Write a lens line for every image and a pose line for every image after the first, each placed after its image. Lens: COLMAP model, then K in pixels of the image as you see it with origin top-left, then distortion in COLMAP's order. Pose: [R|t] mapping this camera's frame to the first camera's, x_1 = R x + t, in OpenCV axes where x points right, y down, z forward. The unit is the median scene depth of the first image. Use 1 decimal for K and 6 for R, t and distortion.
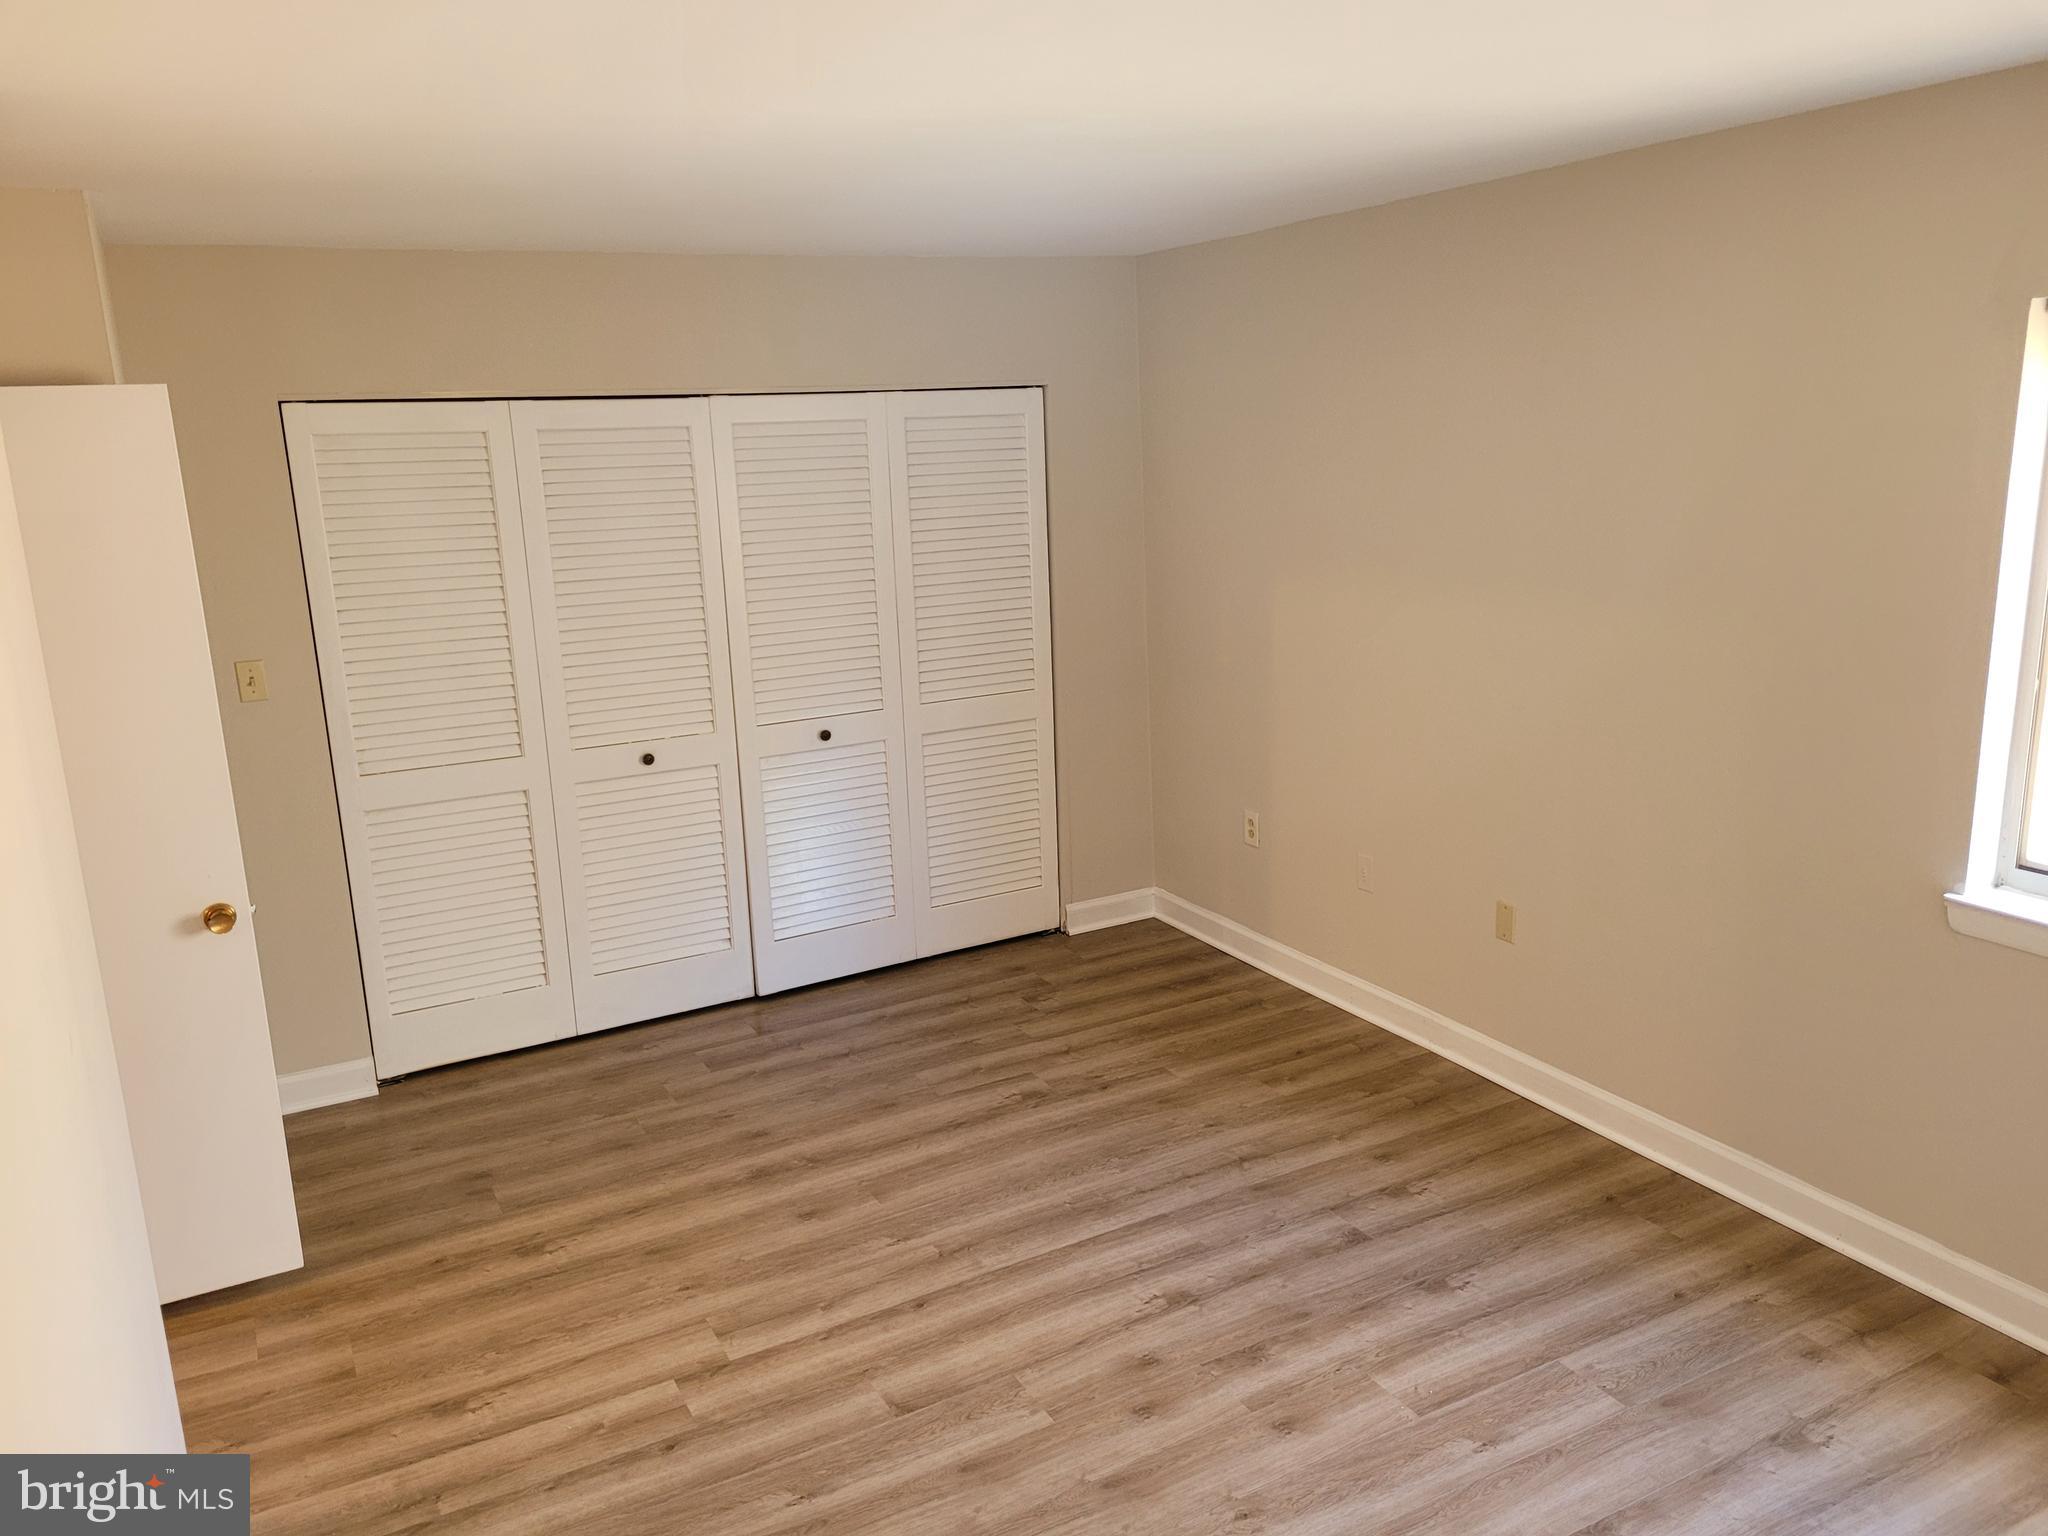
lens RADIAL K [[1534.4, 0, 1035.1], [0, 1534.4, 760.5], [0, 0, 1]] dist [0.048461, -0.033880]
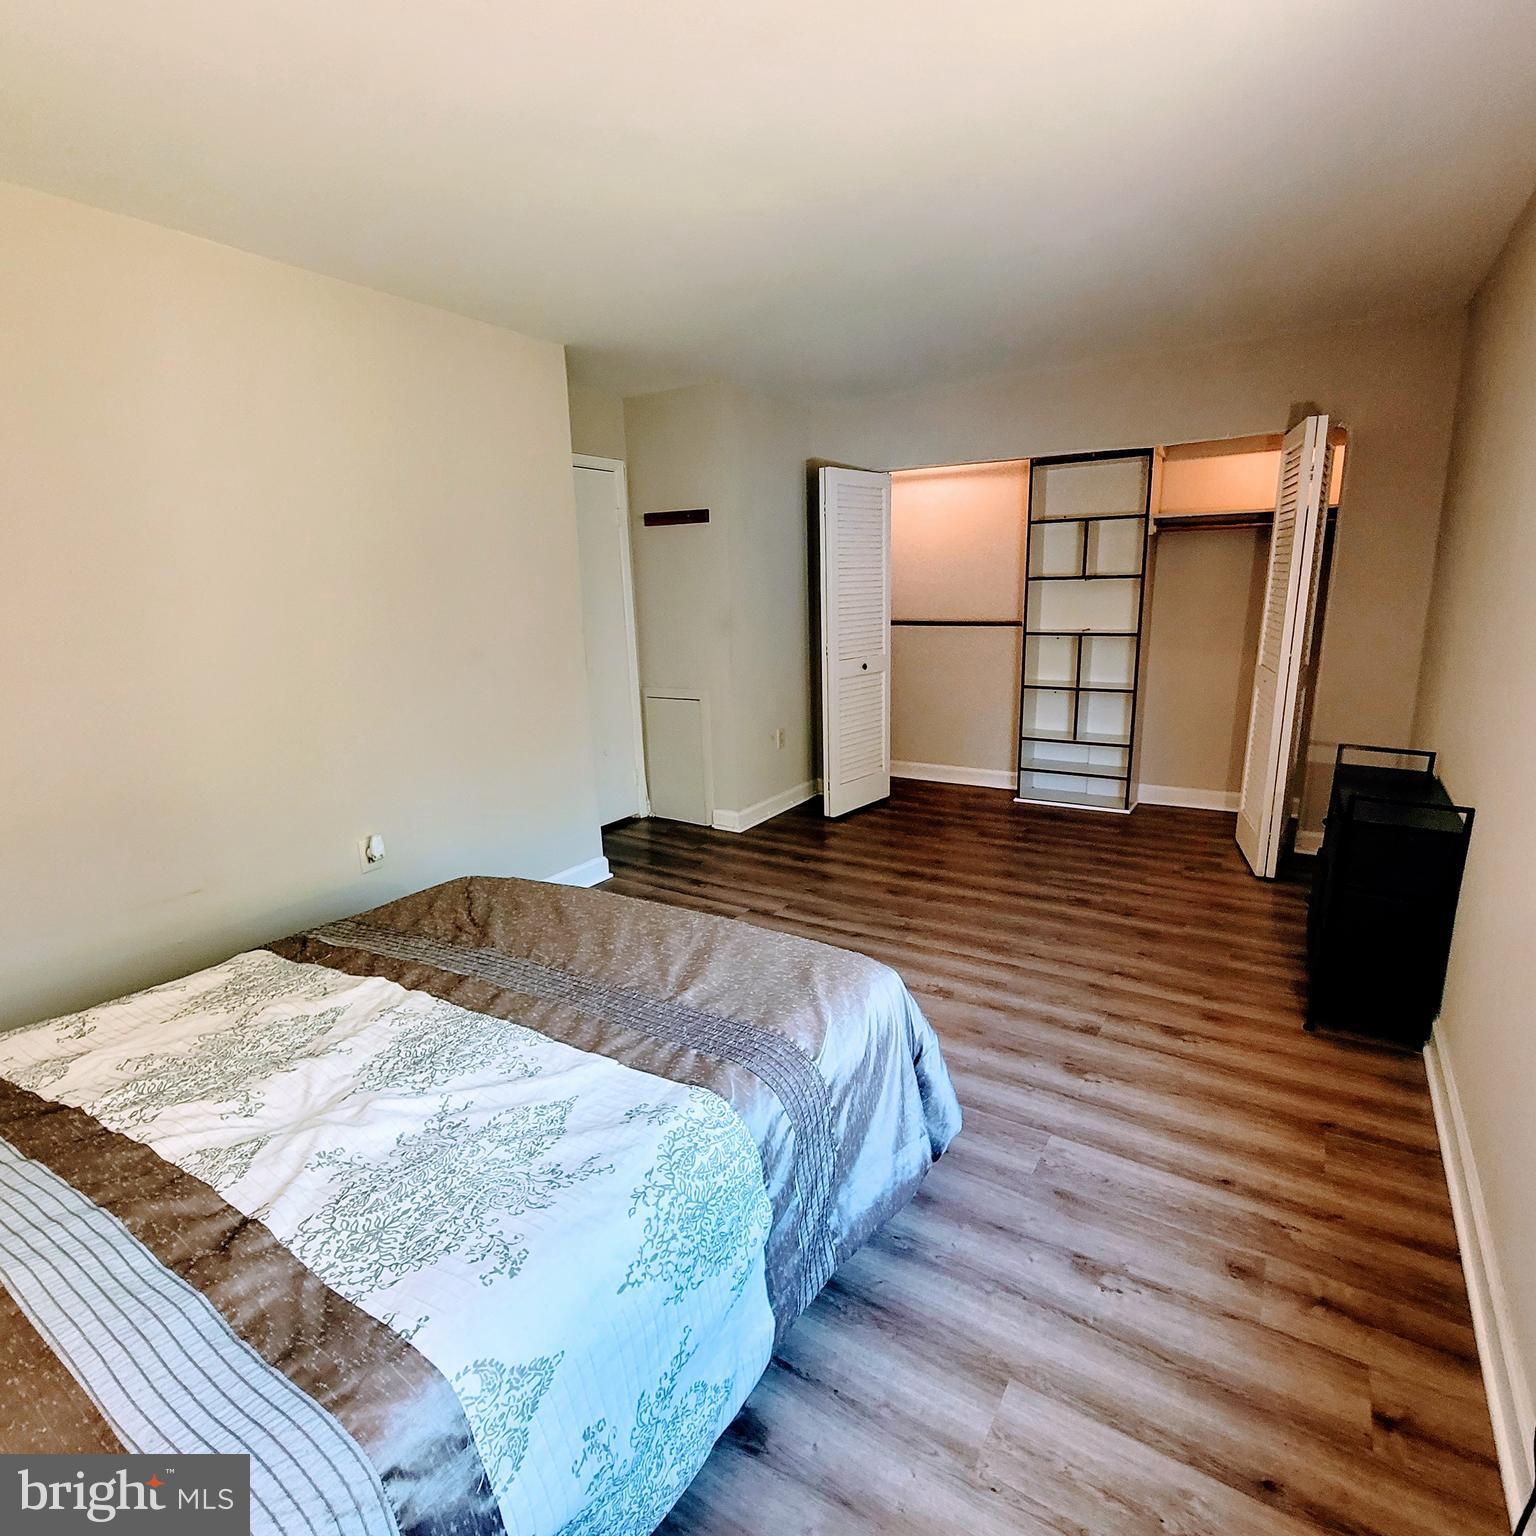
lens RADIAL K [[835.7, 0, 769.1], [0, 835.7, 768.5], [0, 0, 1]] dist [-0.002348, 0.000305]
pose [[0.486095, 0.219858, -0.845798, 0.650968], [-0.182415, 0.972044, 0.147838, 0.029785], [0.854656, 0.082423, 0.512611, 0.371396]]
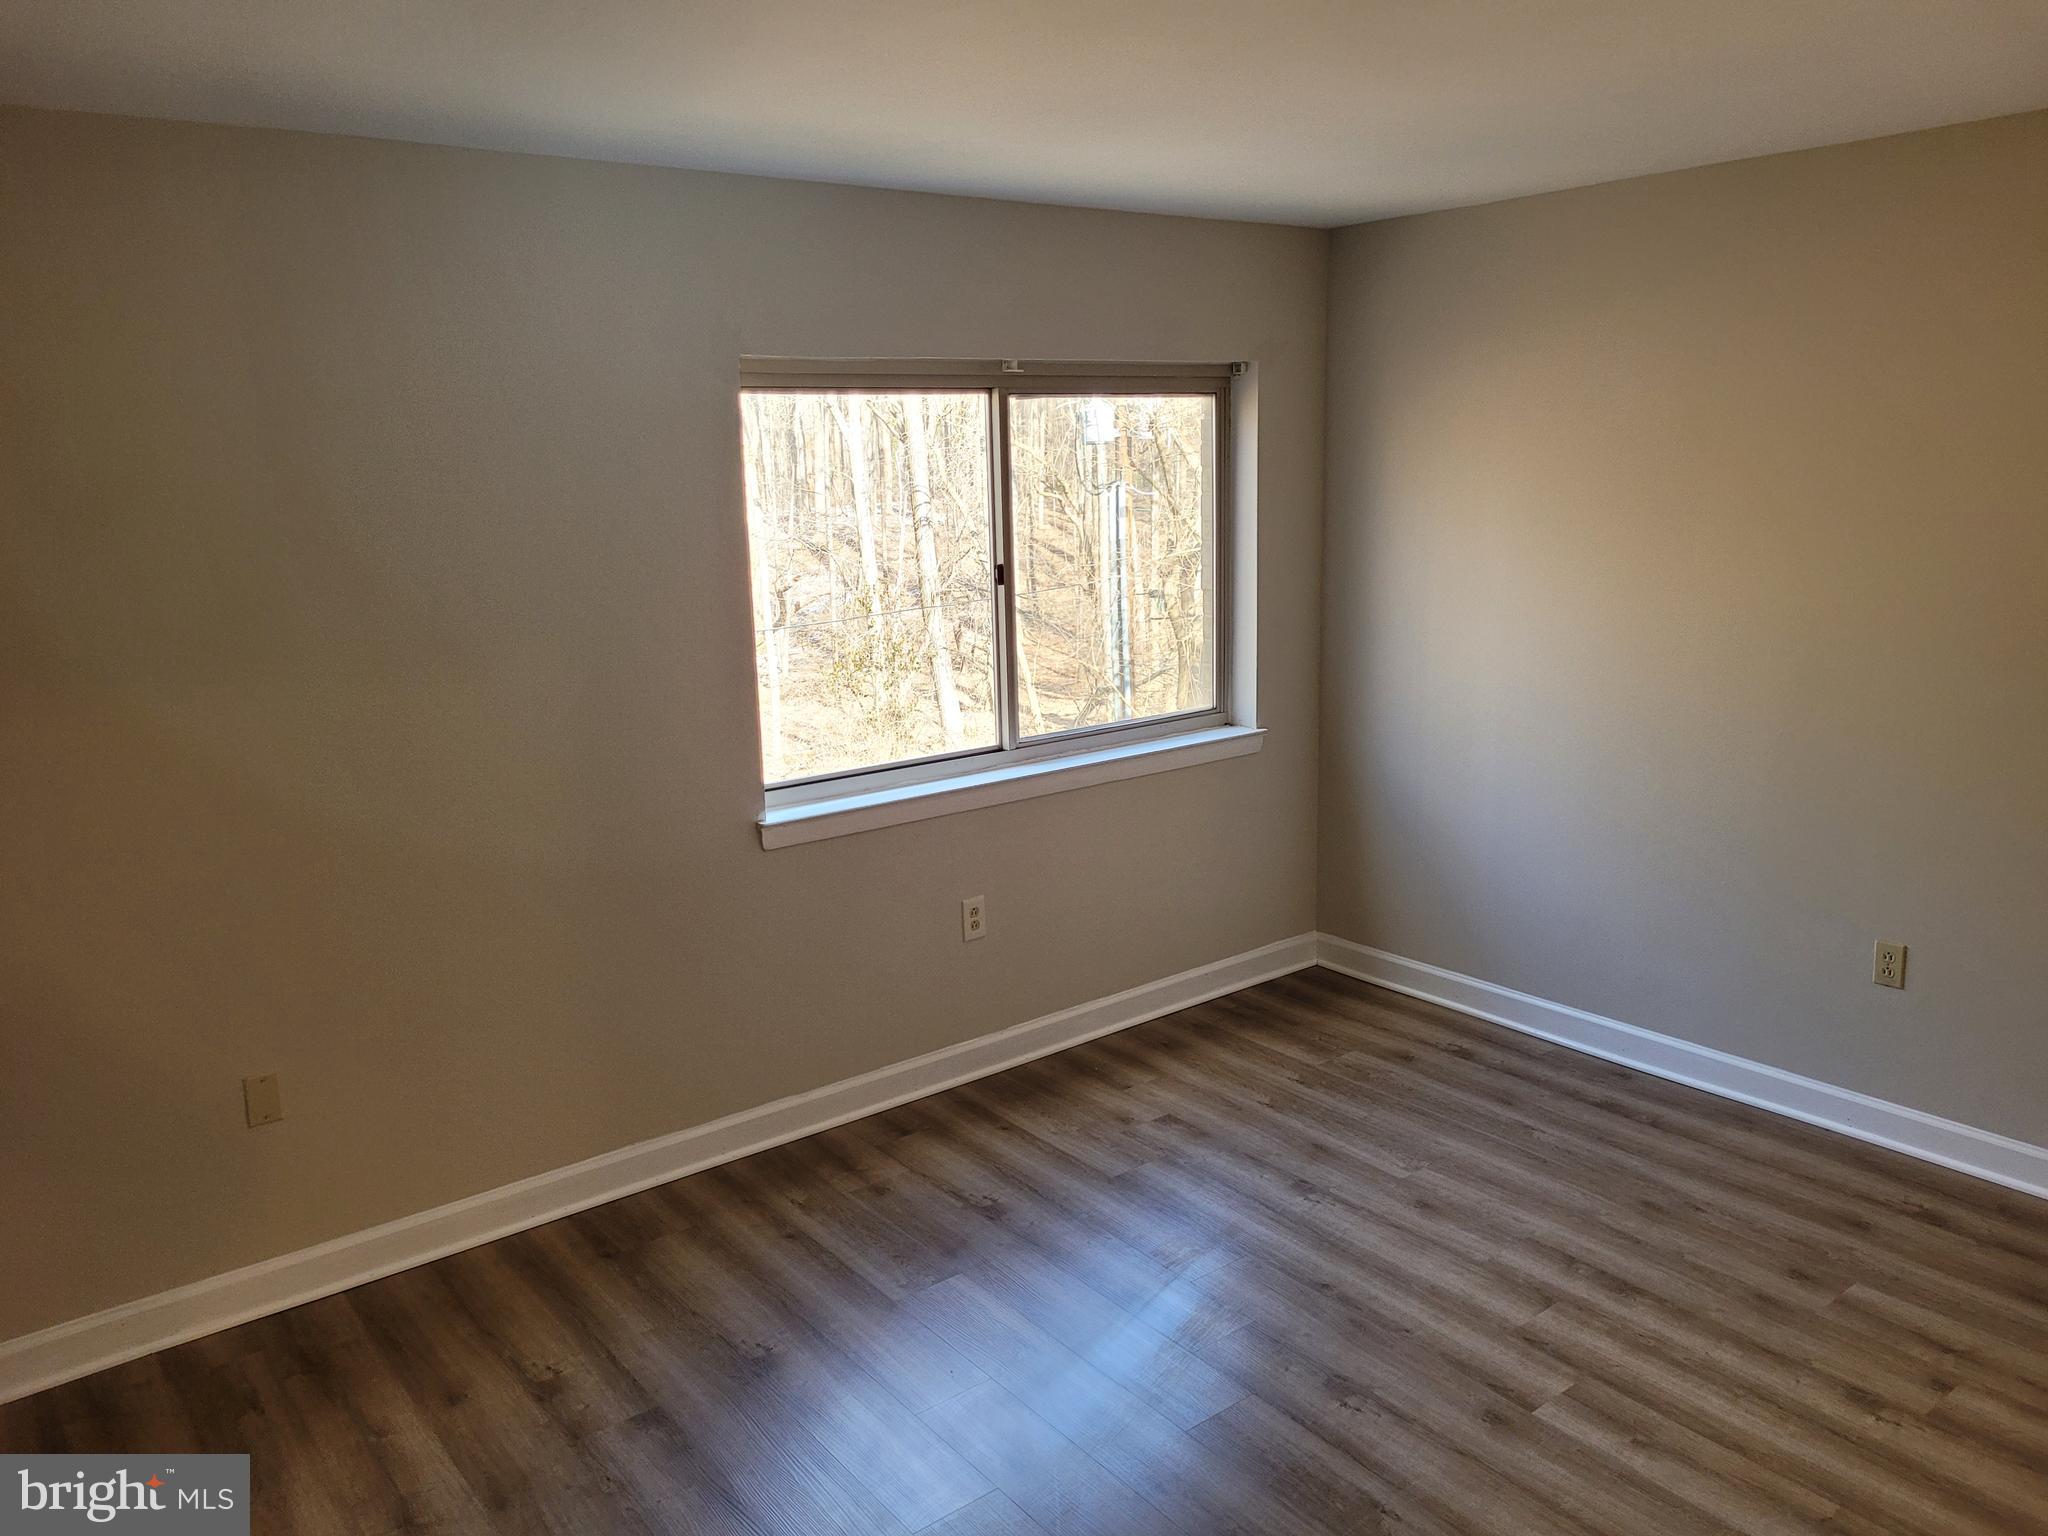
lens RADIAL K [[1534.4, 0, 1032.2], [0, 1534.4, 764.4], [0, 0, 1]] dist [0.048461, -0.033880]
pose [[-0.173593, -0.157402, 0.972157, -0.579285], [0.244996, 0.949209, 0.197434, -0.133965], [-0.953857, 0.272448, -0.126213, 0.829790]]
